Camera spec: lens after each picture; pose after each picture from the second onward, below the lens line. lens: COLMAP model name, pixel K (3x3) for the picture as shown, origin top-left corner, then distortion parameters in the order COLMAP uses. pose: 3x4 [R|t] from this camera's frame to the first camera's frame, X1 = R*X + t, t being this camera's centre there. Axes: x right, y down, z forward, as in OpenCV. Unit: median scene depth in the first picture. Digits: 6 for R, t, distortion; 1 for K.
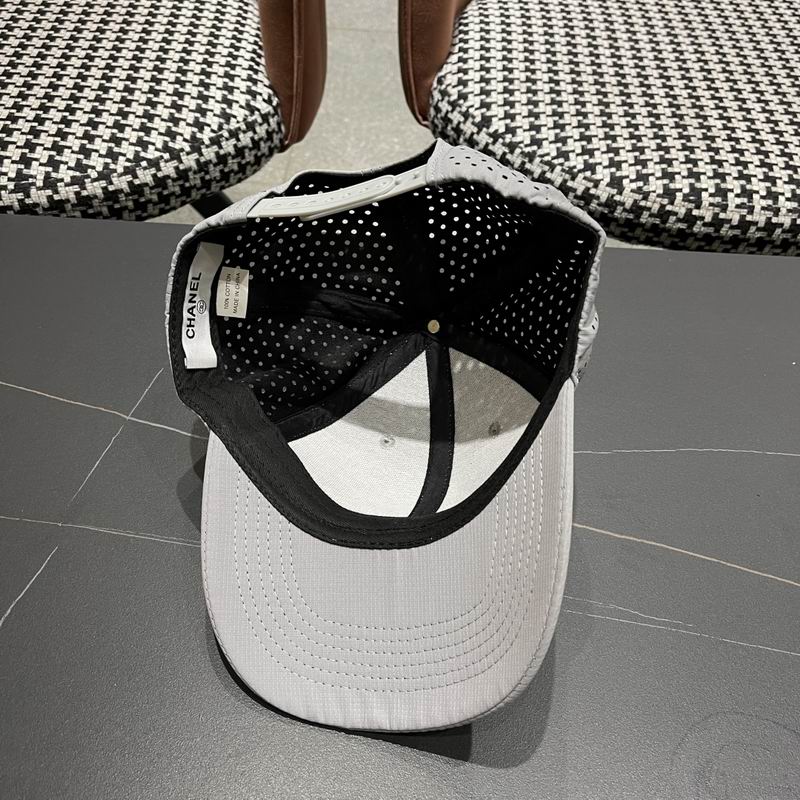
lens RADIAL K [[829.9, 0, 399.3], [0, 829.9, 400.9], [0, 0, 1]] dist [0.016537, 0.000000]
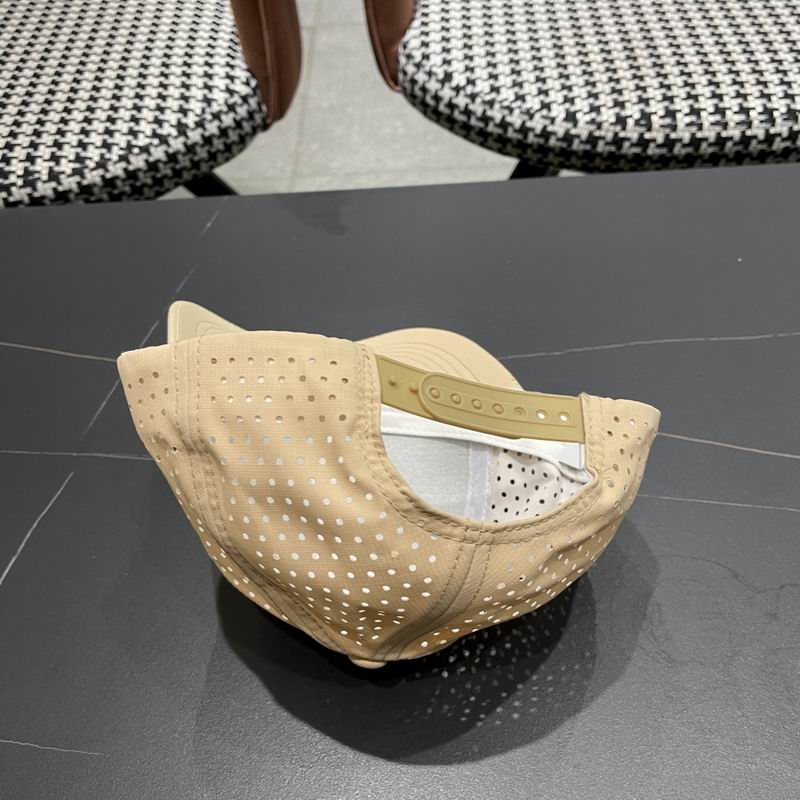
lens RADIAL K [[829.9, 0, 398.7], [0, 829.9, 408.5], [0, 0, 1]] dist [0.016537, 0.000000]
pose [[0.993227, -0.094210, -0.068012, 0.076872], [0.094667, 0.995503, 0.003526, 0.079189], [0.067374, -0.009941, 0.997678, -0.072837]]
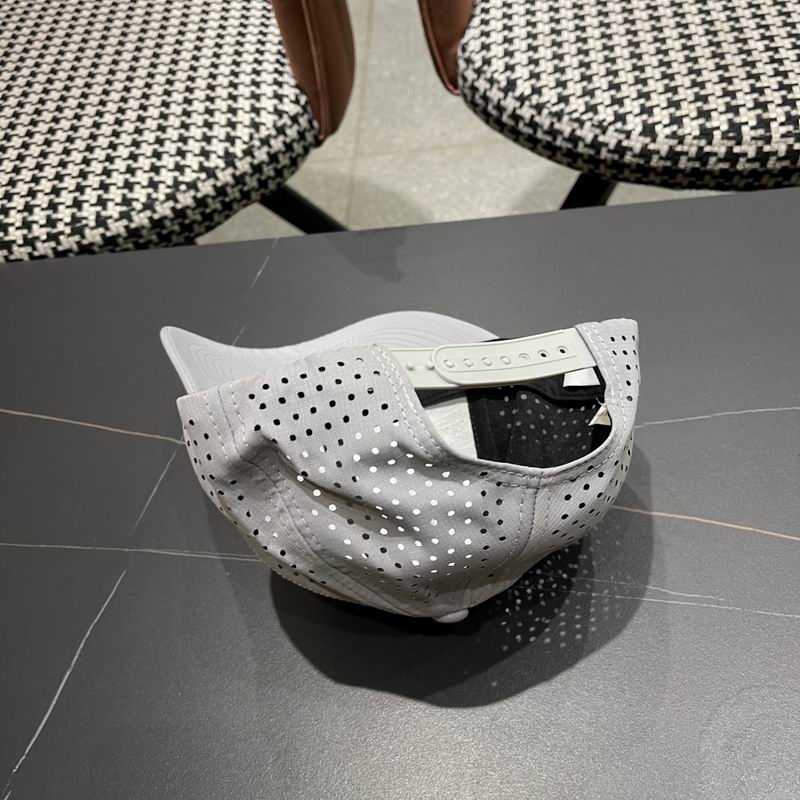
lens RADIAL K [[829.9, 0, 399.7], [0, 829.9, 407.6], [0, 0, 1]] dist [0.016537, 0.000000]
pose [[0.980039, -0.111382, -0.164676, 0.098201], [0.123427, 0.990237, 0.064788, -0.042548], [0.155852, -0.083820, 0.984218, -0.012419]]
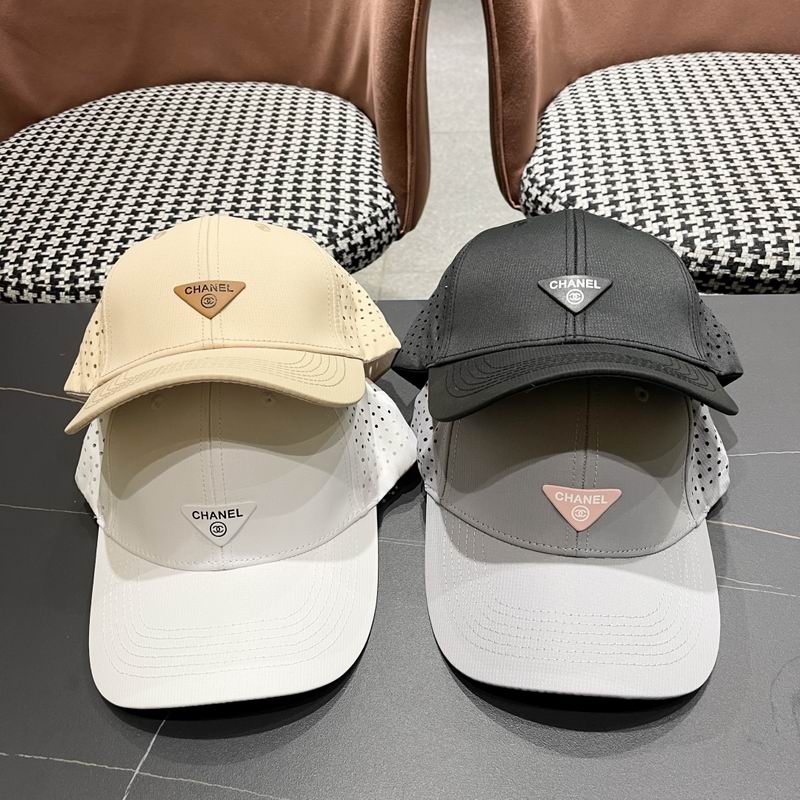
lens RADIAL K [[829.9, 0, 398.4], [0, 829.9, 406.8], [0, 0, 1]] dist [0.016537, 0.000000]
pose [[0.993667, -0.053386, -0.098874, -0.040150], [0.043430, 0.994014, -0.100249, 0.064778], [0.103634, 0.095320, 0.990037, -0.173159]]
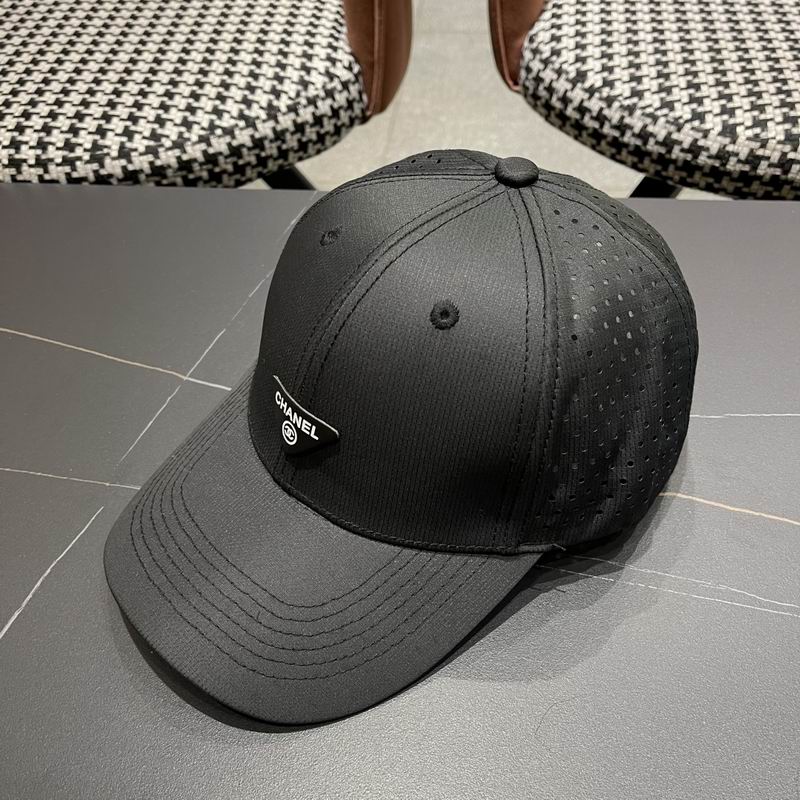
lens RADIAL K [[829.9, 0, 398.7], [0, 829.9, 405.9], [0, 0, 1]] dist [0.016537, 0.000000]
pose [[0.991908, 0.001193, -0.126955, 0.022529], [-0.004027, 0.999748, -0.022074, 0.051184], [0.126897, 0.022407, 0.991663, 0.072590]]
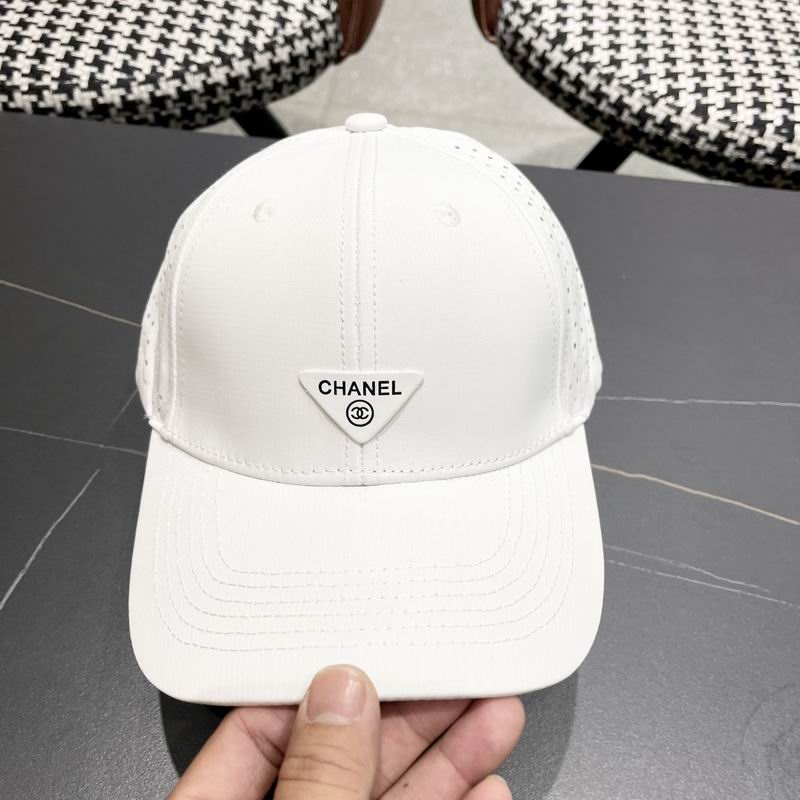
lens RADIAL K [[829.9, 0, 397.8], [0, 829.9, 404.2], [0, 0, 1]] dist [0.016537, 0.000000]
pose [[0.998155, 0.053513, -0.028703, -0.029212], [-0.051110, 0.995583, 0.078761, 0.005287], [0.032790, -0.077148, 0.996480, 0.043181]]
